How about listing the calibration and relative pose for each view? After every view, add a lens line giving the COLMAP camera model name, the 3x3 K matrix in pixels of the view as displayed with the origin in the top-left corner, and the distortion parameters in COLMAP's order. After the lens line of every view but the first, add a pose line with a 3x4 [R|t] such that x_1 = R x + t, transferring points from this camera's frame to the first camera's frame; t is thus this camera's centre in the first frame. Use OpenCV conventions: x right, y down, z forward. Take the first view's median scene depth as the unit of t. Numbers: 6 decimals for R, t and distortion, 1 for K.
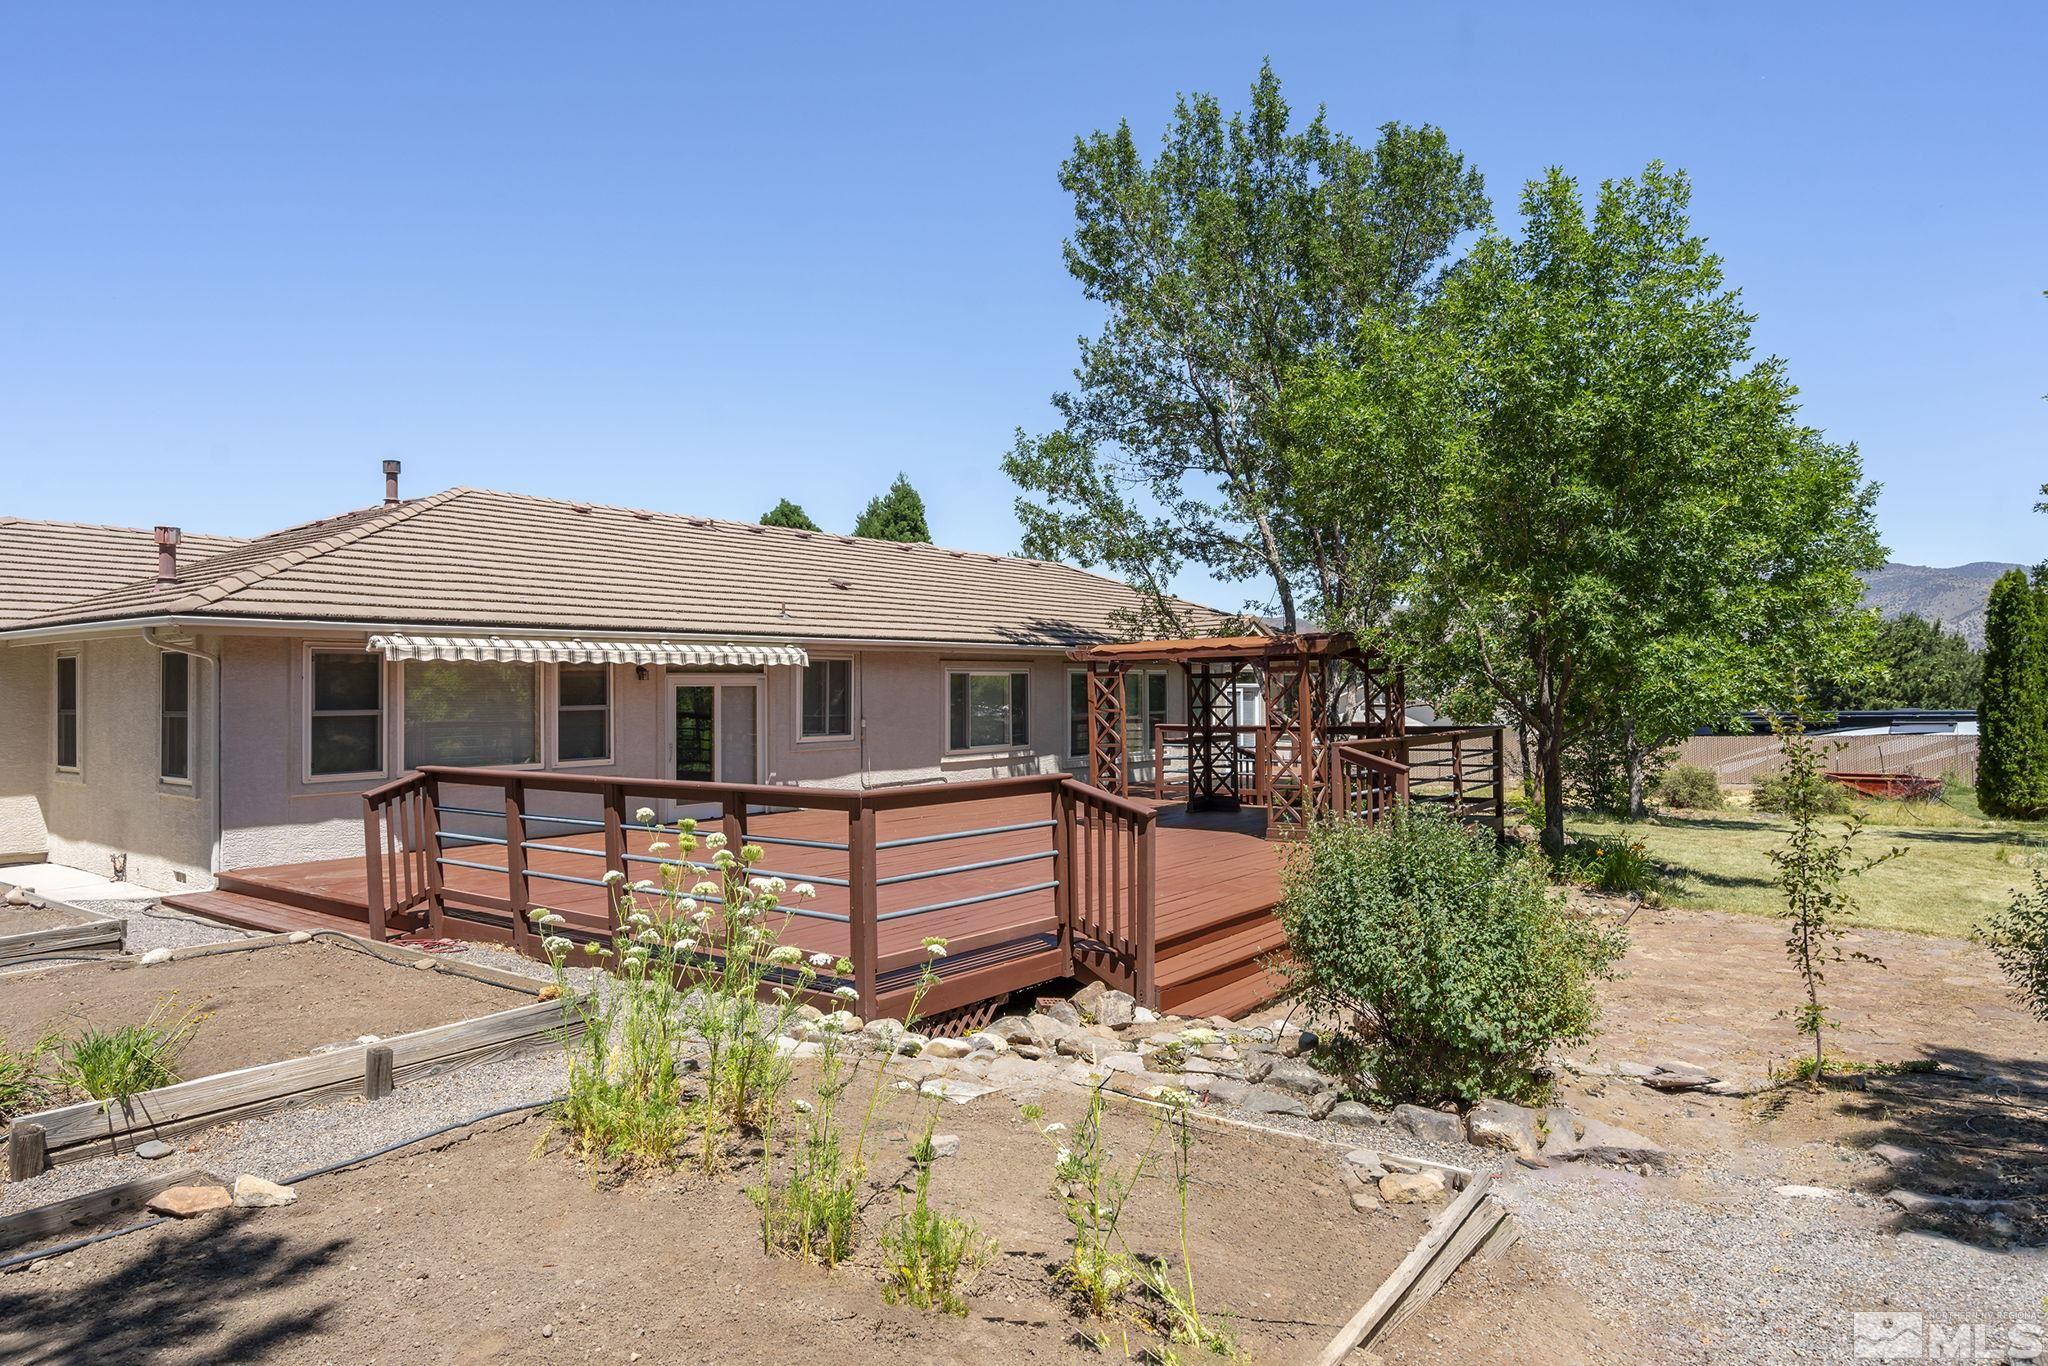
lens RADIAL K [[1201.5, 0, 1024.6], [0, 1201.5, 681.1], [0, 0, 1]] dist [0.002721, 0.001609]
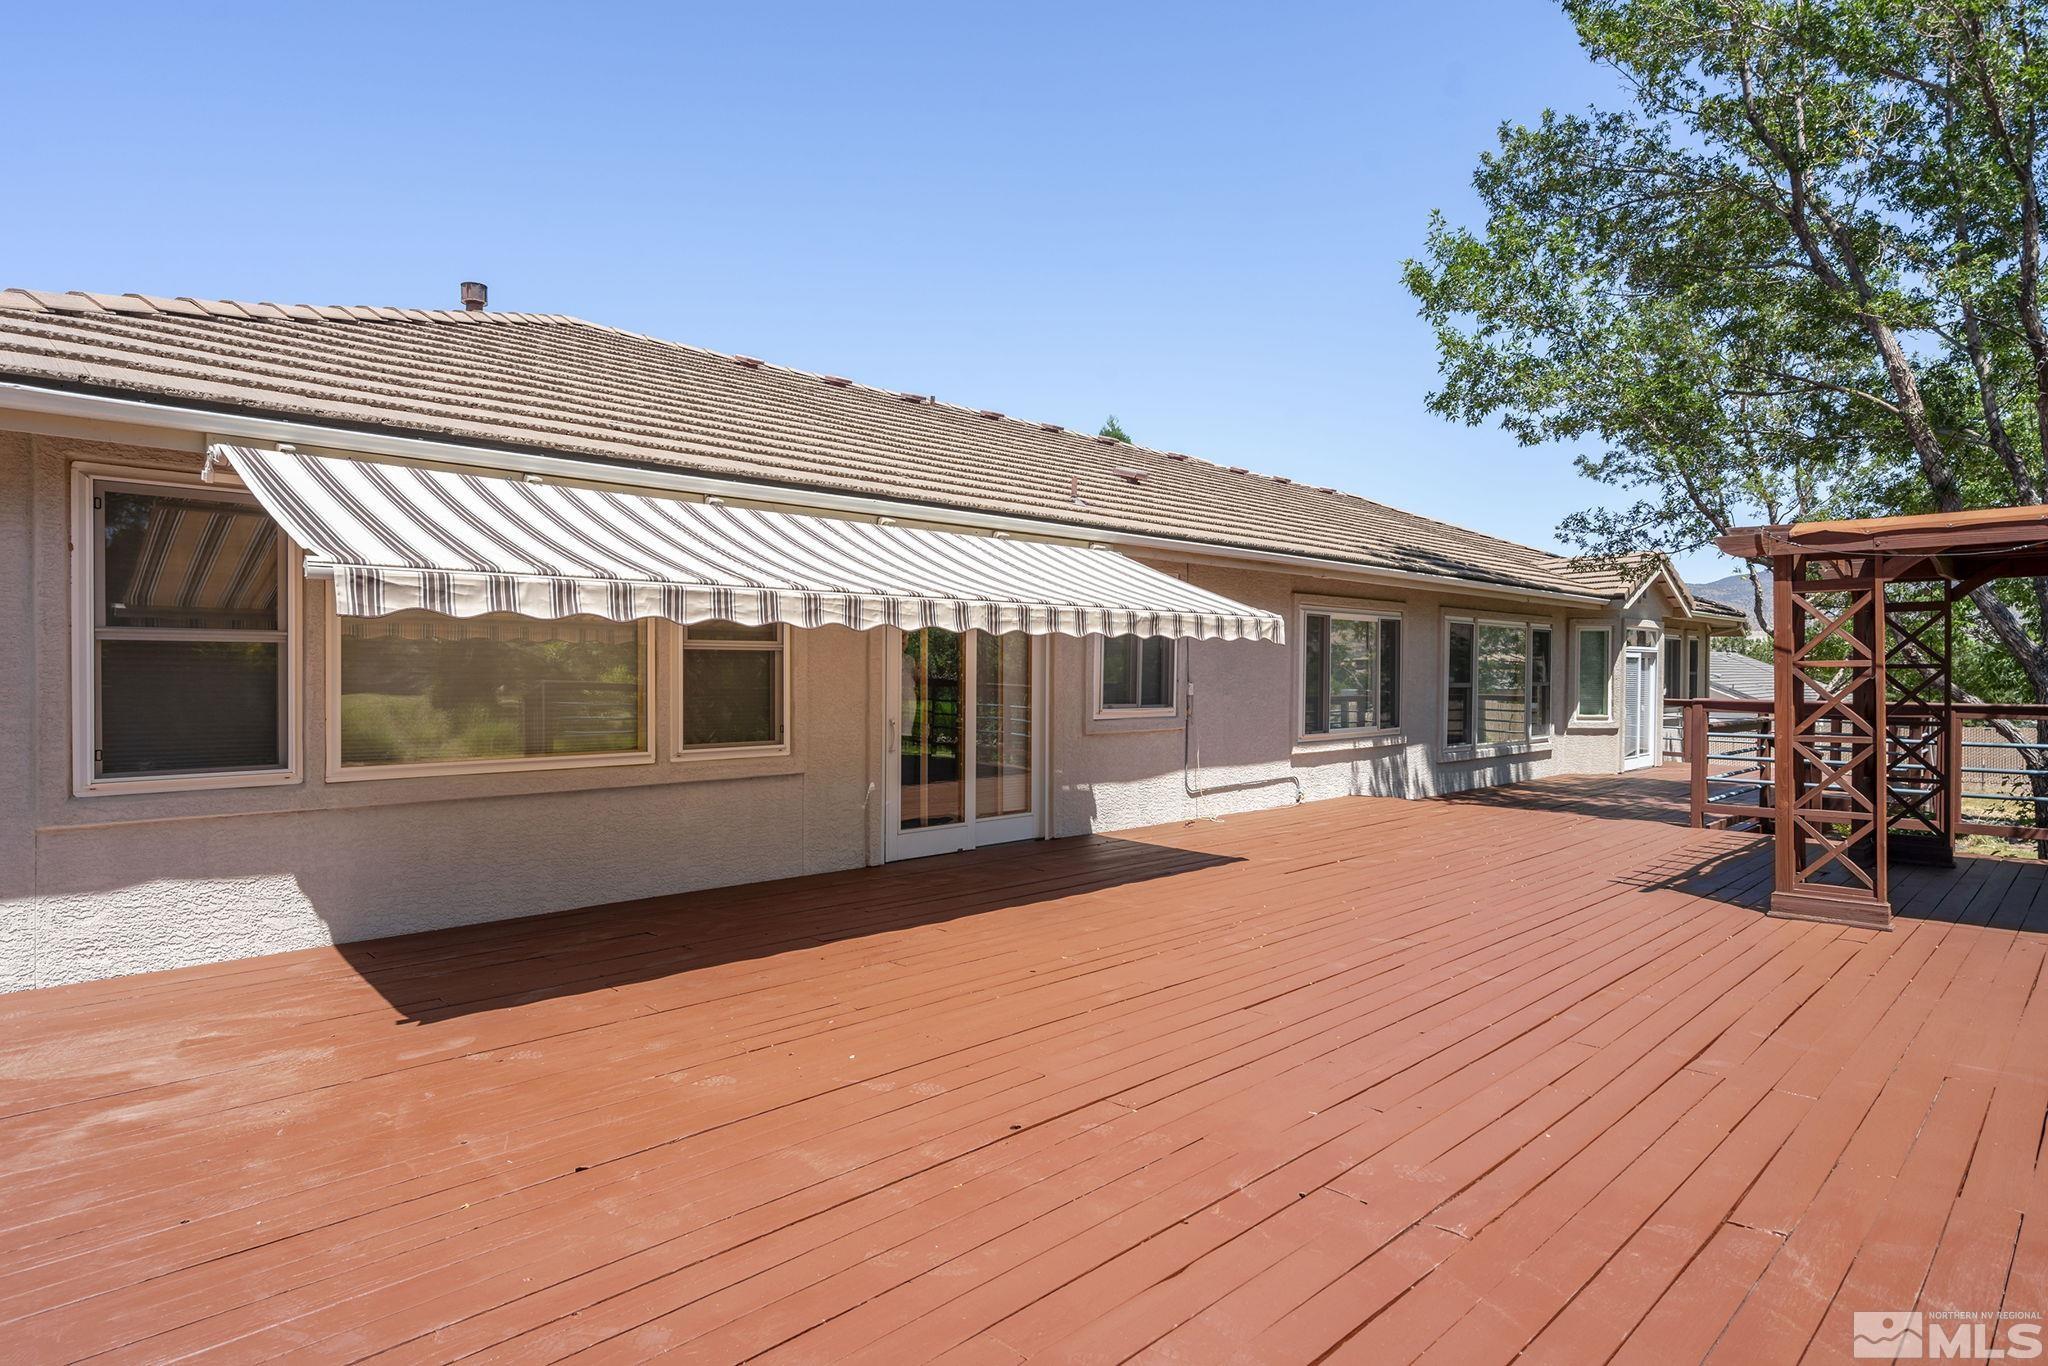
lens RADIAL K [[1051.8, 0, 1021.9], [0, 1051.8, 684.4], [0, 0, 1]] dist [0.004667, -0.001492]
pose [[0.992333, 0.015485, -0.122621, -0.146765], [-0.012932, 0.999683, 0.021592, 0.021422], [0.122916, -0.019841, 0.992219, 0.442837]]
